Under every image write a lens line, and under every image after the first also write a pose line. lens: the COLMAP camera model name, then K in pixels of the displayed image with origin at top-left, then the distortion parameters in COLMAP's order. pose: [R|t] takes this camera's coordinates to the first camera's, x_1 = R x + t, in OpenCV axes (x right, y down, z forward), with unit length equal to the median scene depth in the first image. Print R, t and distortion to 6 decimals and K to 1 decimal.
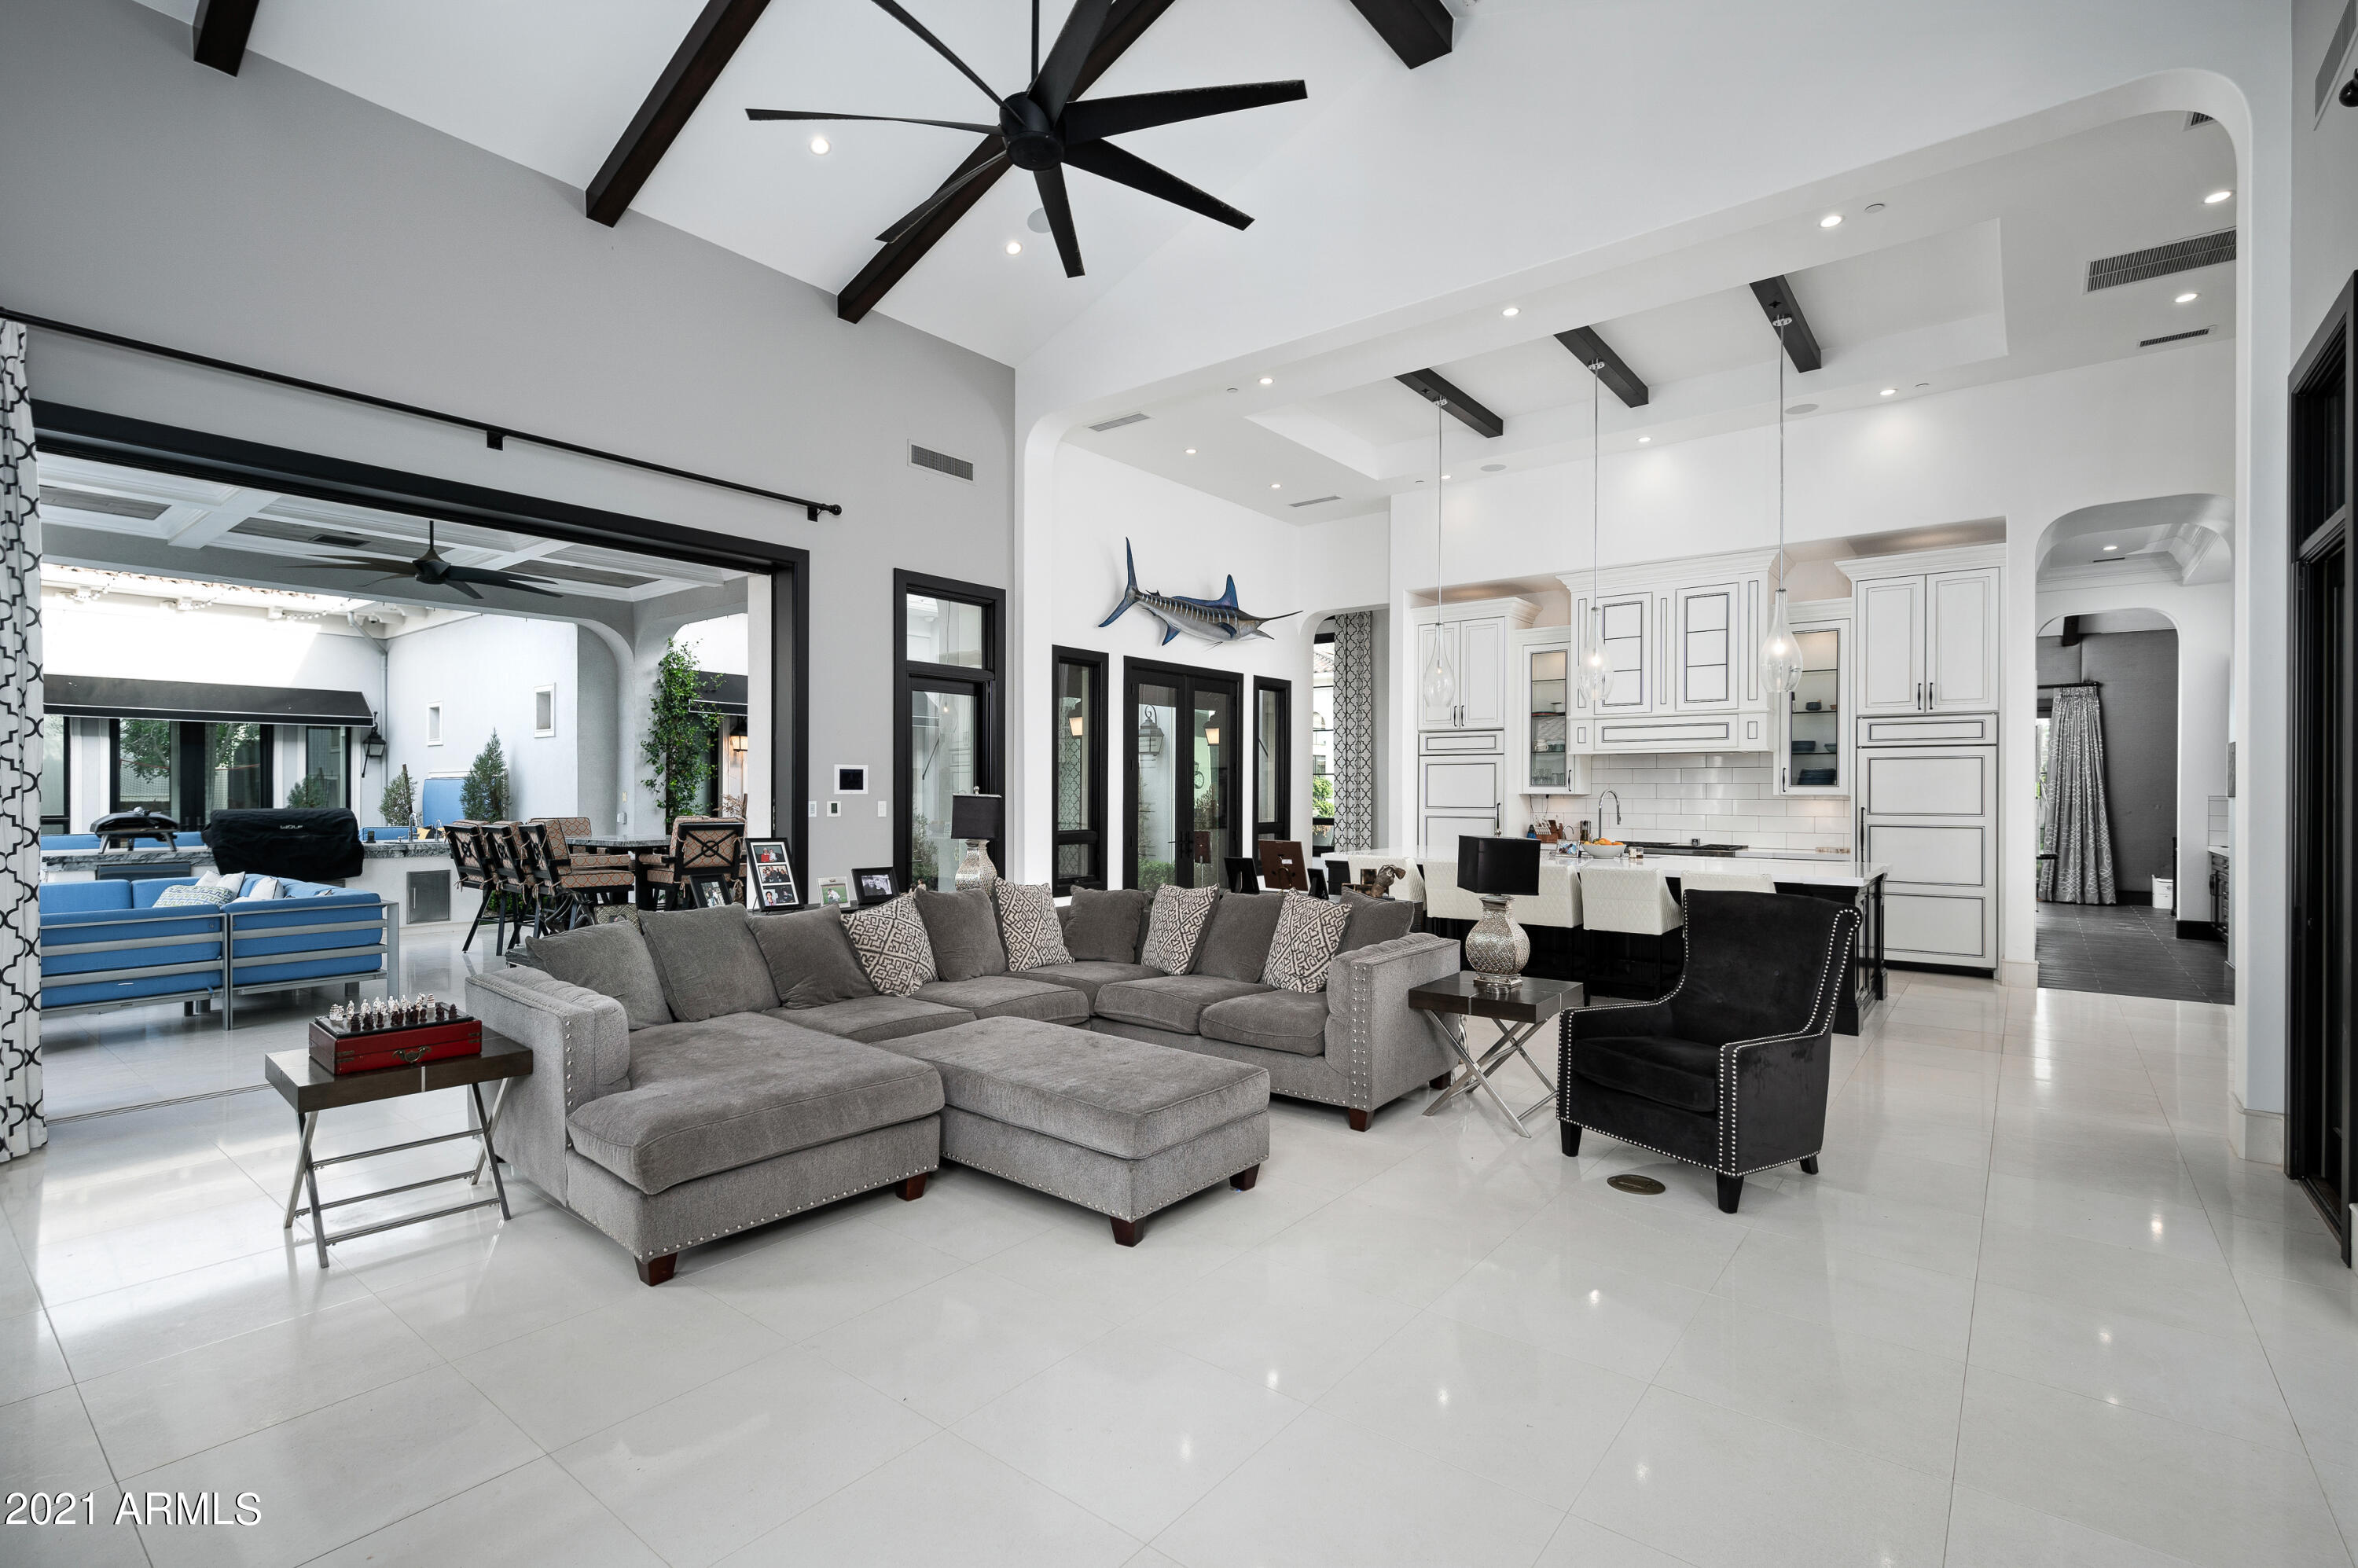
lens RADIAL K [[1082.6, 0, 1169.9], [0, 1082.6, 786.3], [0, 0, 1]] dist [0.000928, -0.000067]
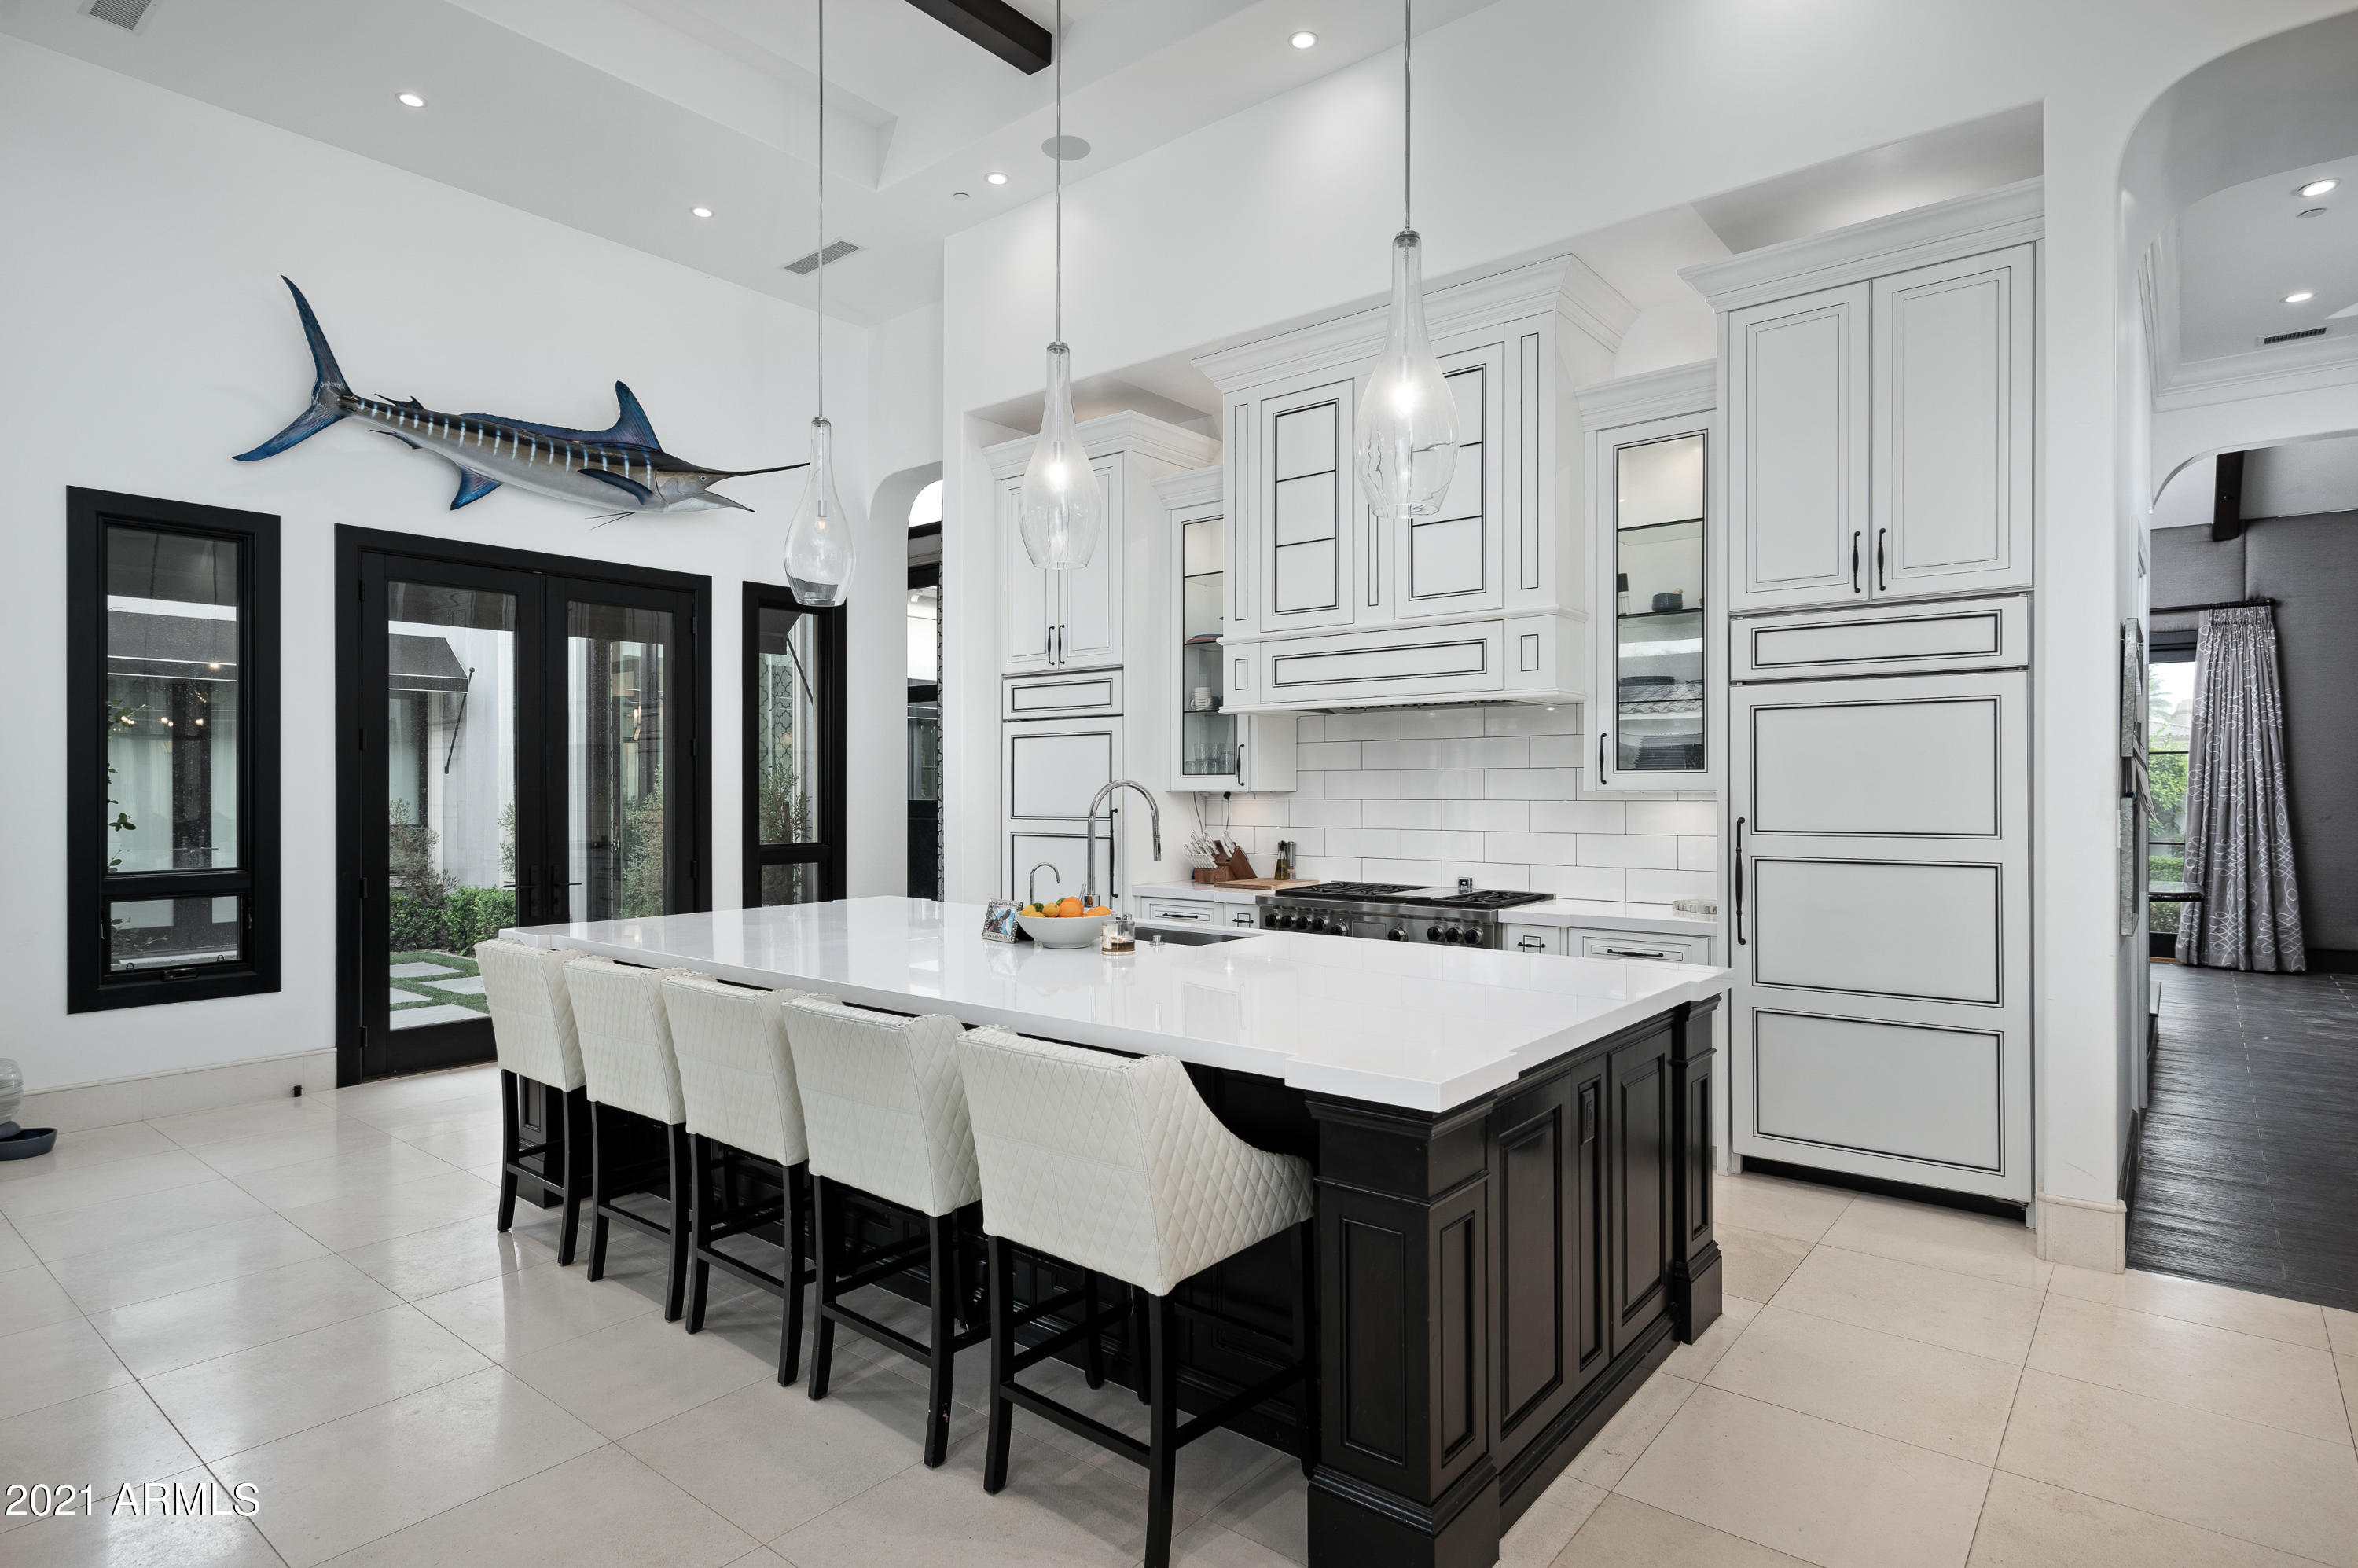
lens RADIAL K [[1241.6, 0, 1179.0], [0, 1241.6, 784.0], [0, 0, 1]] dist [0.001958, 0.000563]
pose [[0.999903, -0.005247, -0.012863, 0.346887], [0.005245, 0.999986, -0.000195, 0.003797], [0.012864, 0.000127, 0.999917, 0.406198]]
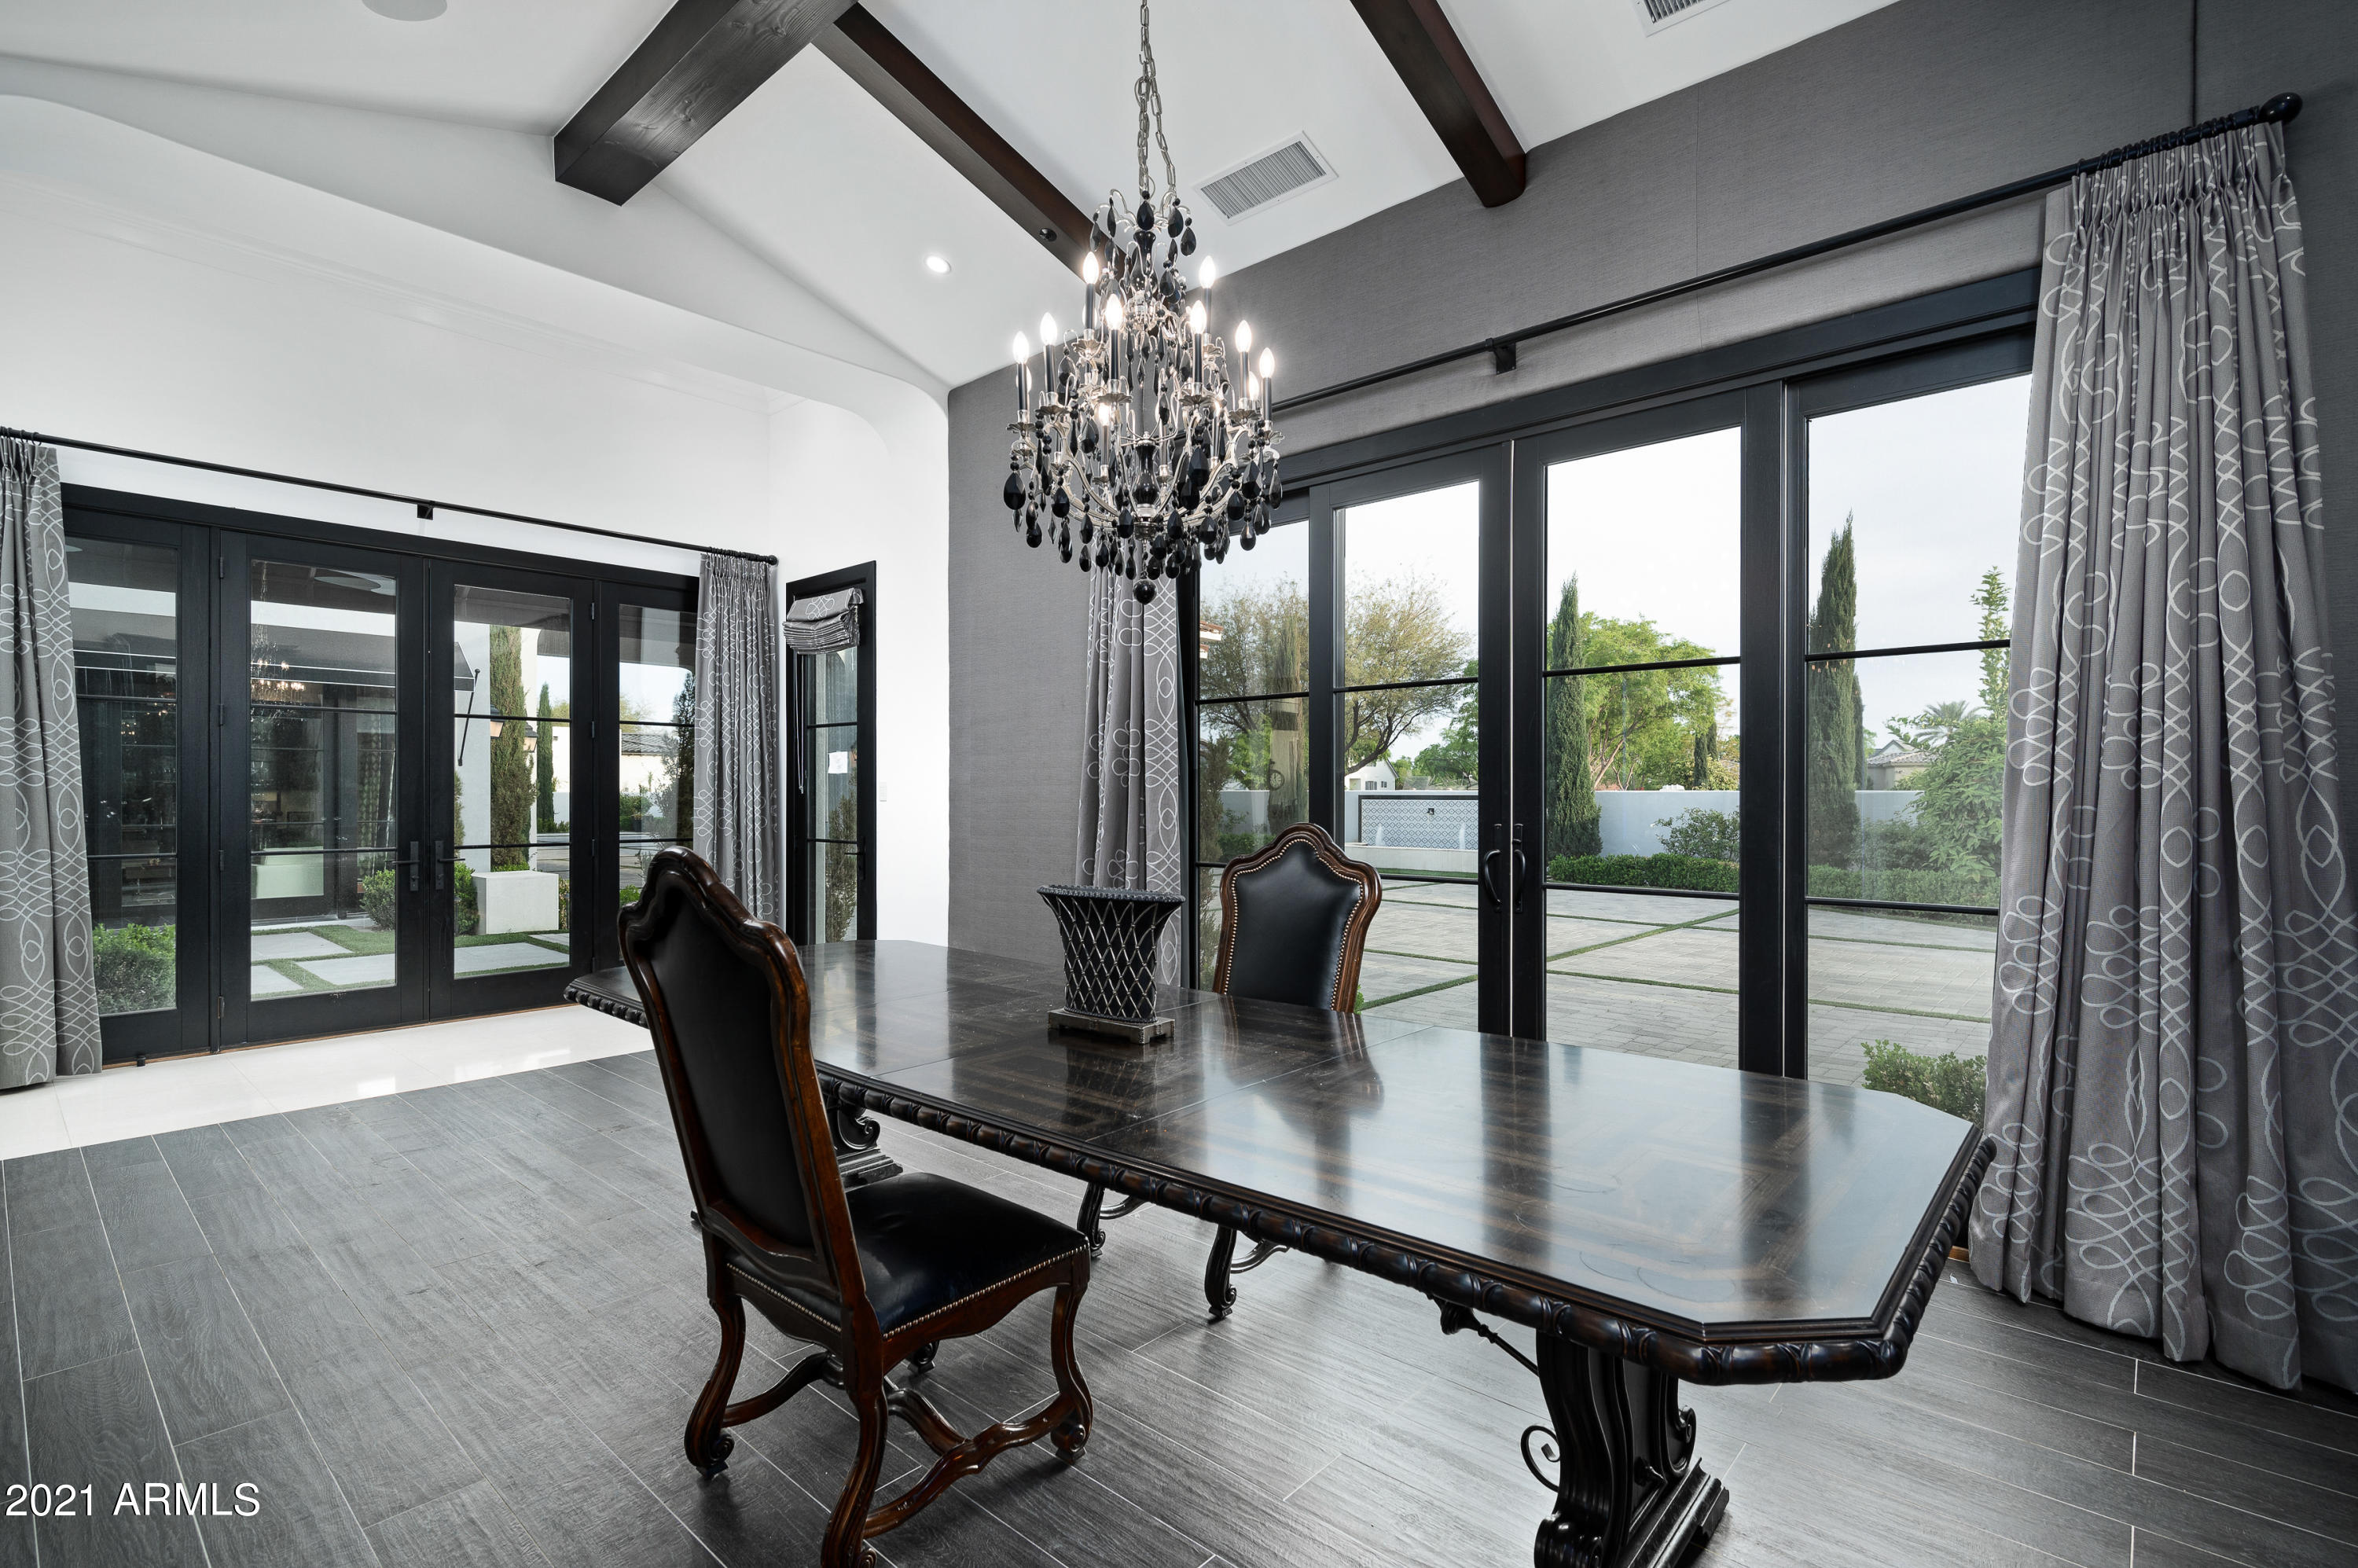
lens RADIAL K [[1082.8, 0, 1177.4], [0, 1082.8, 776.6], [0, 0, 1]] dist [-0.000200, 0.000077]
pose [[0.998310, -0.001681, -0.058091, 0.905797], [0.001819, 0.999996, 0.002326, 0.017766], [0.058087, -0.002427, 0.998309, 1.074910]]
